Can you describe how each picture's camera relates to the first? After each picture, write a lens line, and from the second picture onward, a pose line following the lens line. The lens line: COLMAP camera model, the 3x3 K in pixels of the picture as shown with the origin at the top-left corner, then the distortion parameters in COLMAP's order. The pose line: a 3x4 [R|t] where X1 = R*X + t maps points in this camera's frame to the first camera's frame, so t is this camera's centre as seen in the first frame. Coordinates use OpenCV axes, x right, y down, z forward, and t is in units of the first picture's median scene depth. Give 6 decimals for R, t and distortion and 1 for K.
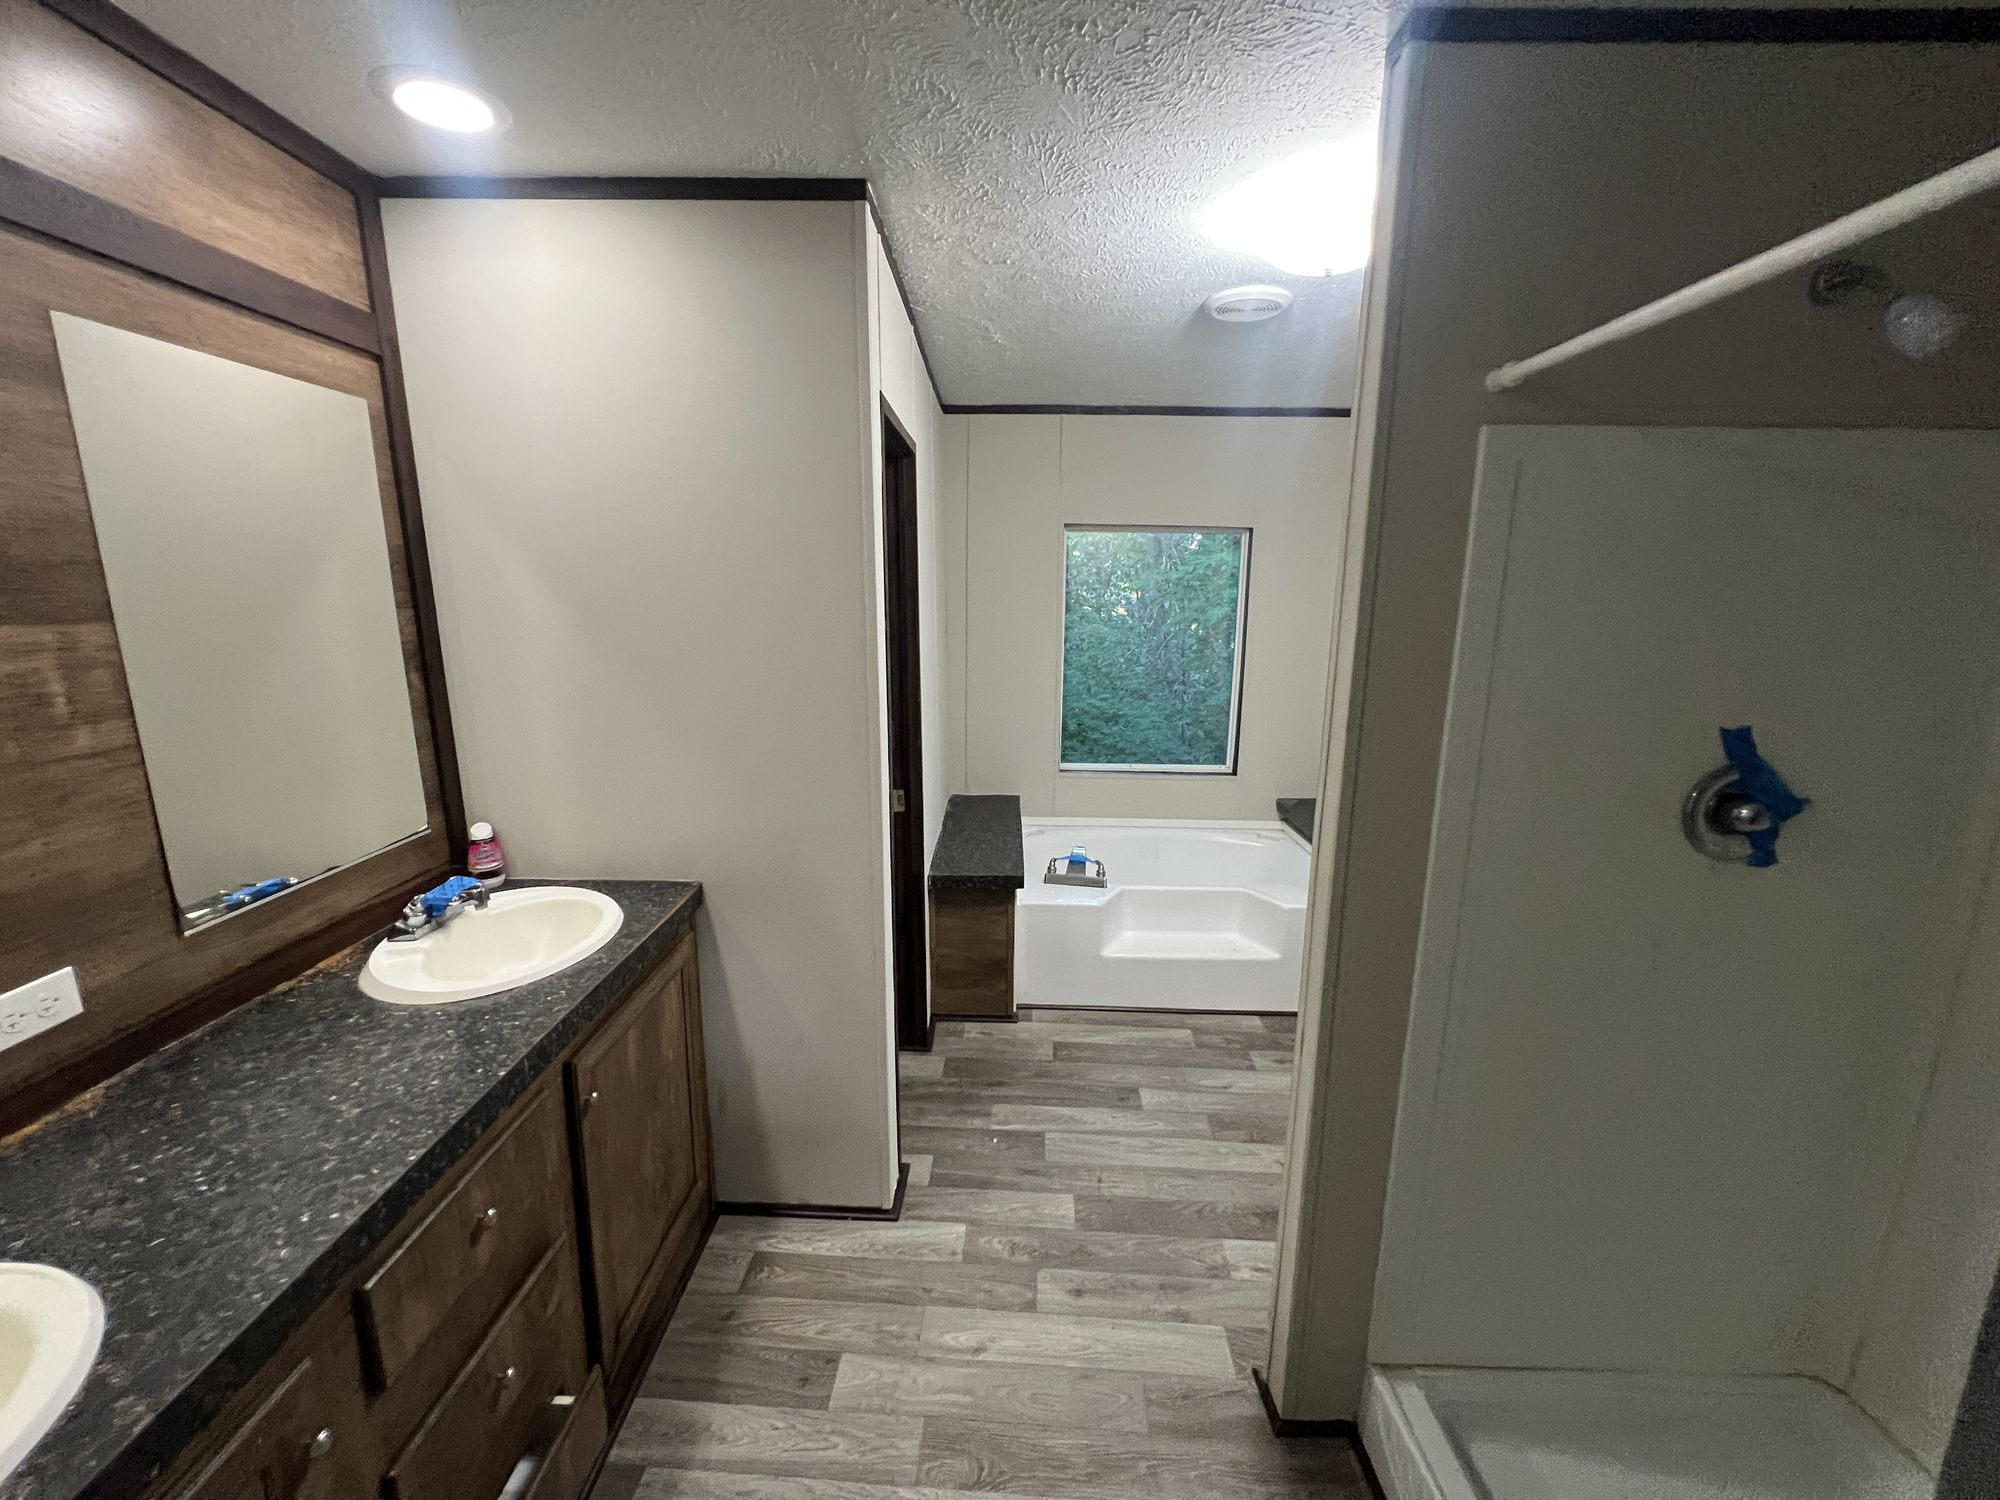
lens RADIAL K [[809.3, 0, 996.7], [0, 809.3, 753.4], [0, 0, 1]] dist [-0.000294, 0.000379]
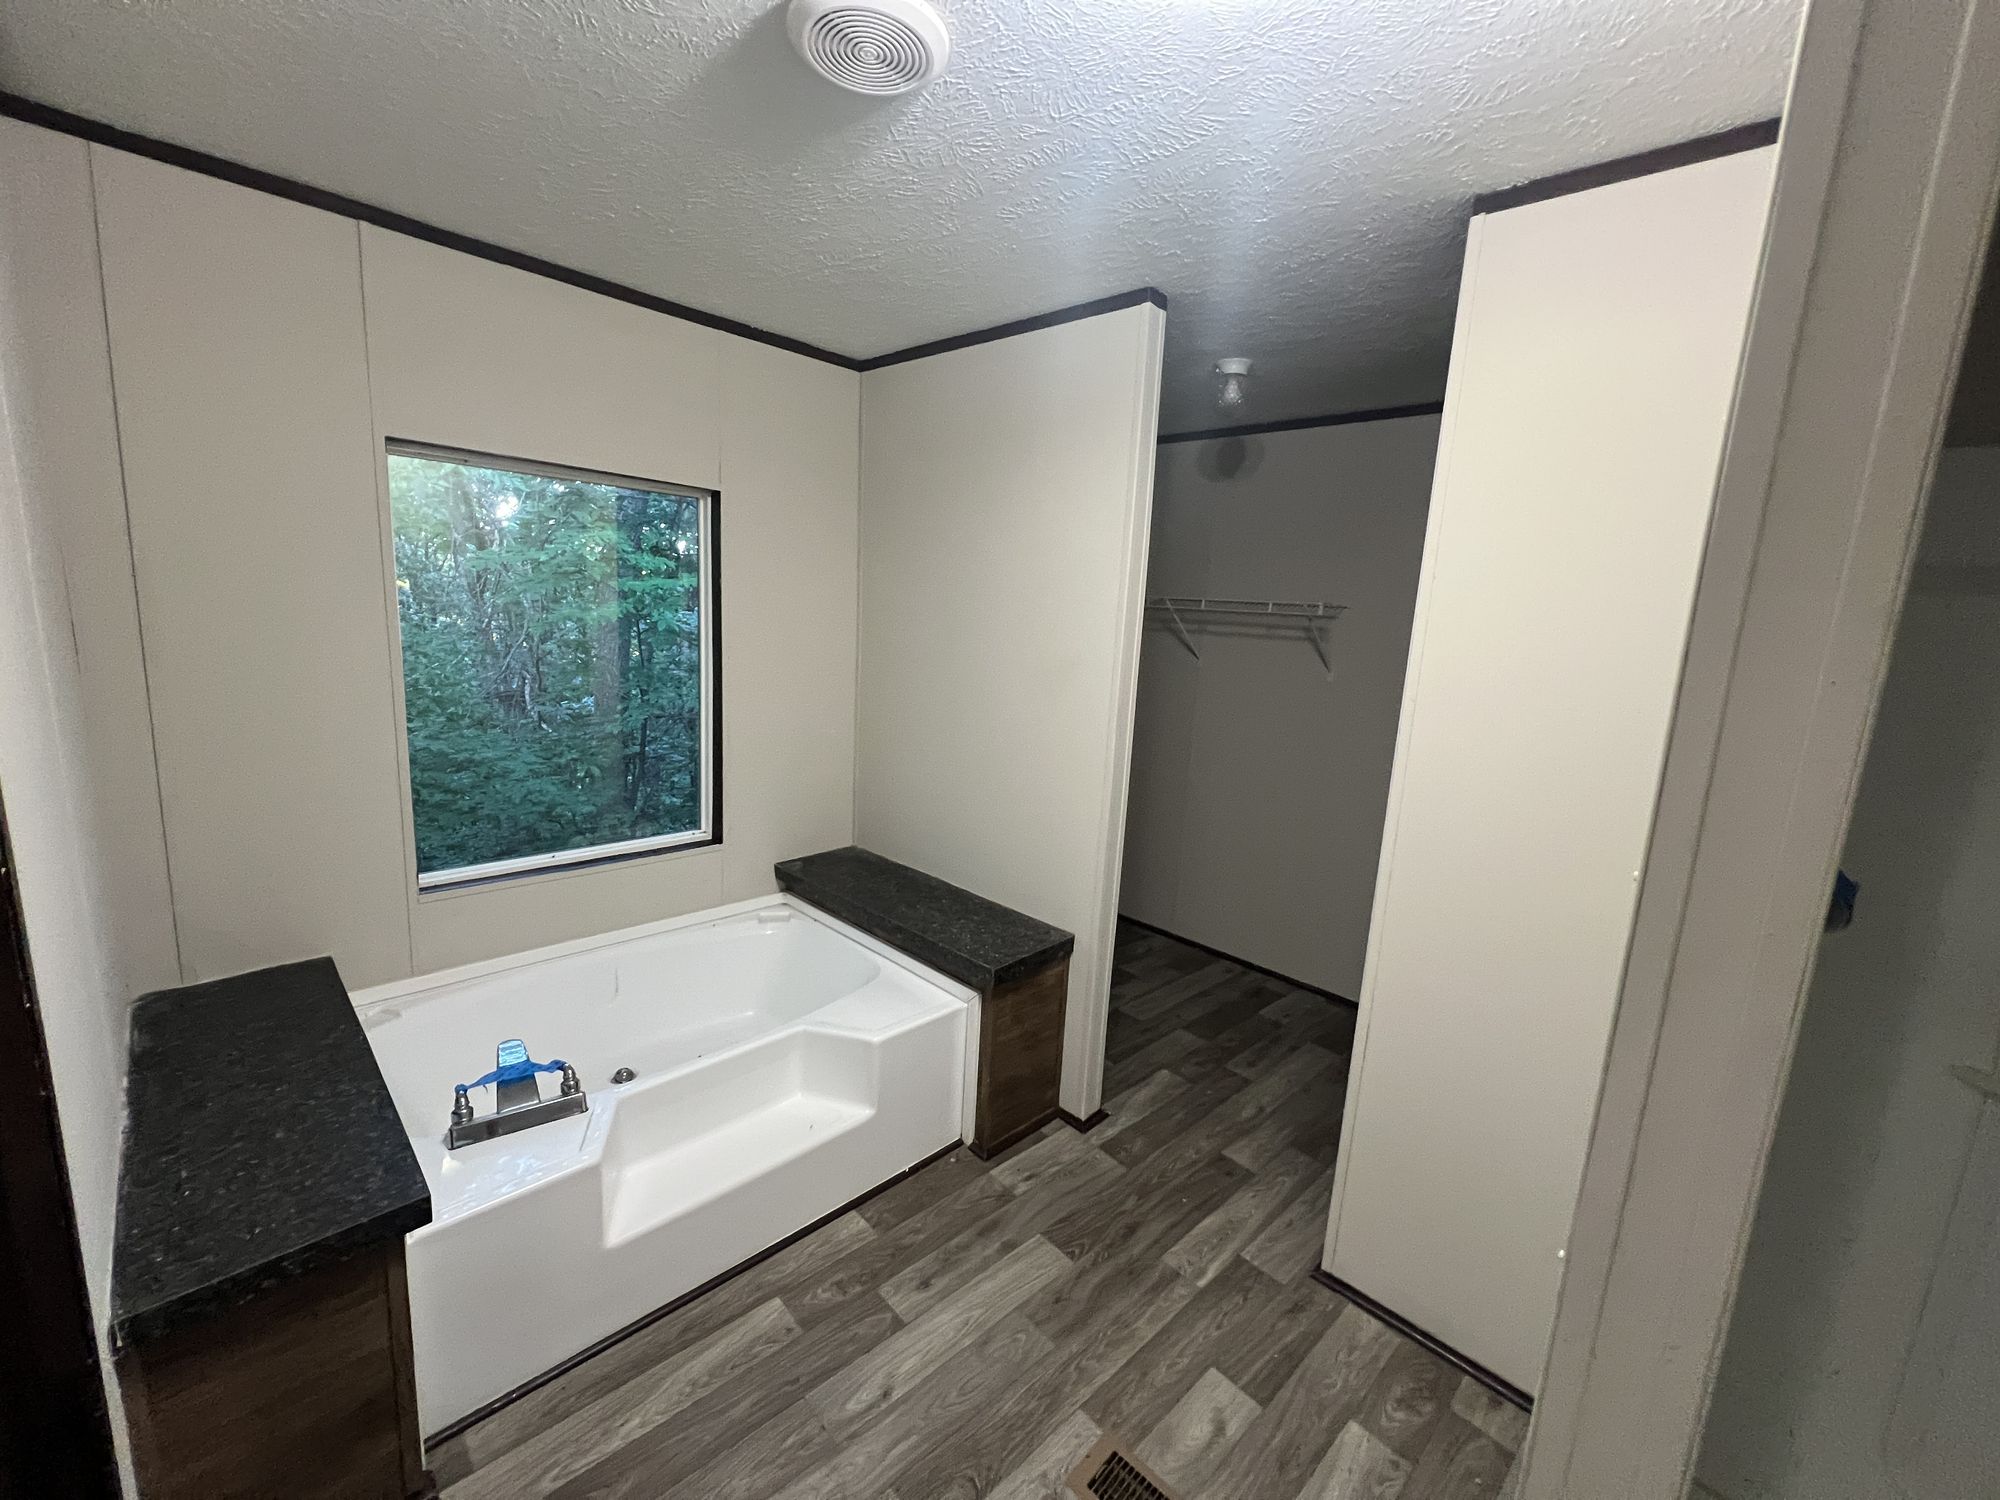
lens RADIAL K [[809.3, 0, 999.0], [0, 809.3, 747.9], [0, 0, 1]] dist [-0.000294, 0.000379]
pose [[0.697468, -0.094144, 0.710405, -0.035370], [0.098748, 0.994502, 0.034843, -0.067698], [-0.709780, 0.045849, 0.702930, 0.400827]]
